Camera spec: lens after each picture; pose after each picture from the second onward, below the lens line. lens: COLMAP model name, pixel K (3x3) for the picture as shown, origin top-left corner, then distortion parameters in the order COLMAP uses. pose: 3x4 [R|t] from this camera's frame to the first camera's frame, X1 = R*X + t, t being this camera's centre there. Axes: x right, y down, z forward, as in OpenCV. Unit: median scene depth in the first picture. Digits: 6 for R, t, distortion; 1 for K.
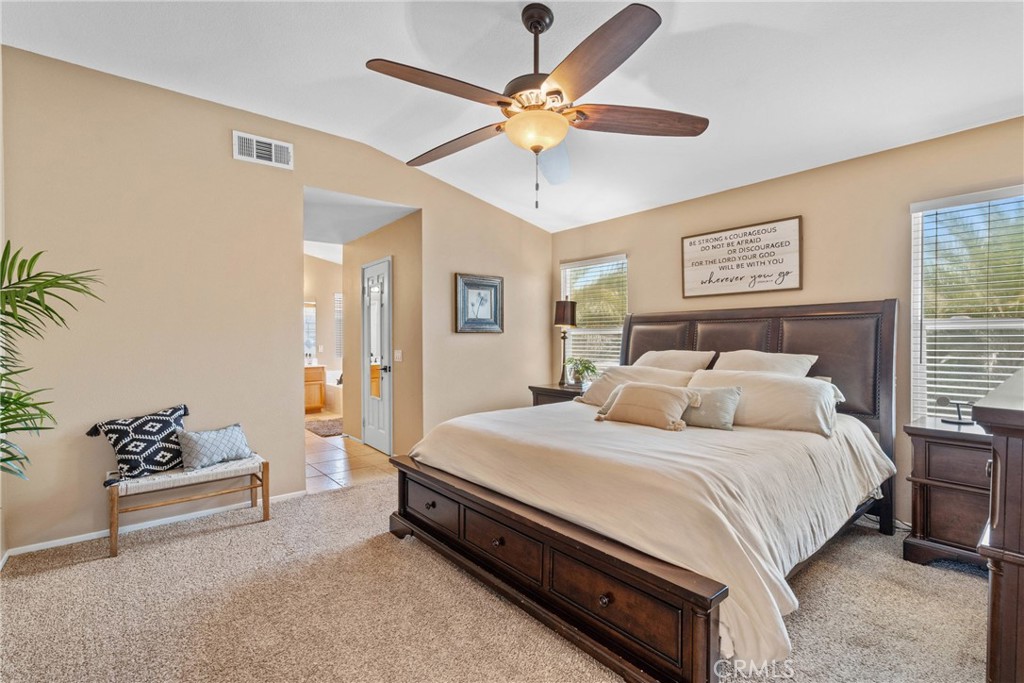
lens RADIAL K [[465.9, 0, 513.6], [0, 465.9, 344.4], [0, 0, 1]] dist [0.001183, -0.000397]
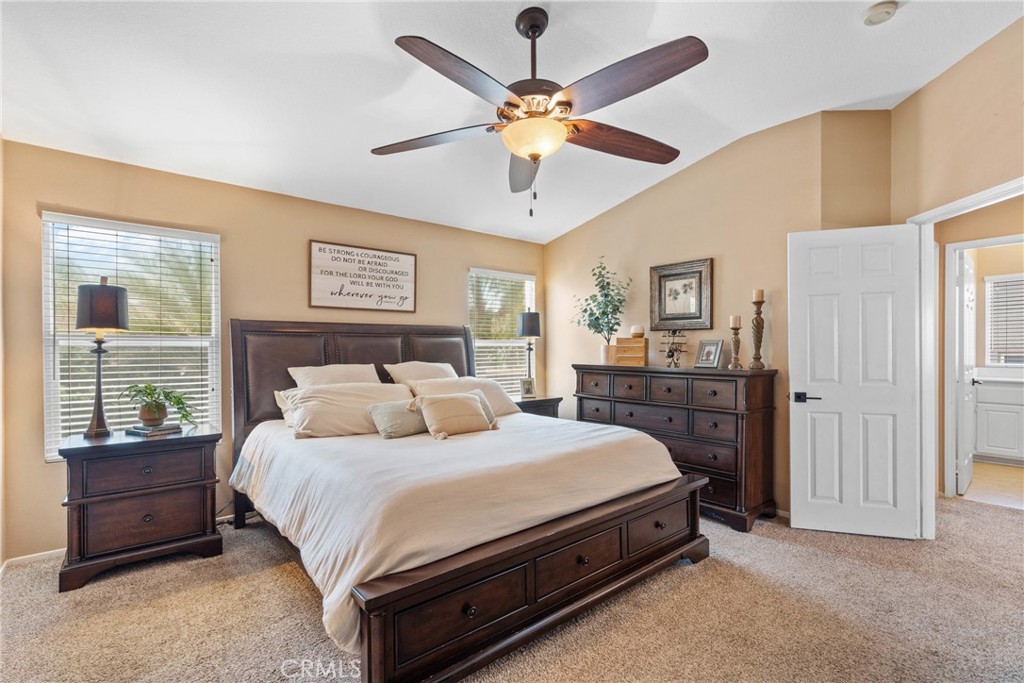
lens RADIAL K [[465.9, 0, 513.7], [0, 465.9, 347.1], [0, 0, 1]] dist [0.001183, -0.000397]
pose [[0.007610, 0.010625, 0.999915, -0.575018], [0.017483, 0.999789, -0.010757, -0.005496], [-0.999818, 0.017563, 0.007422, 0.647803]]
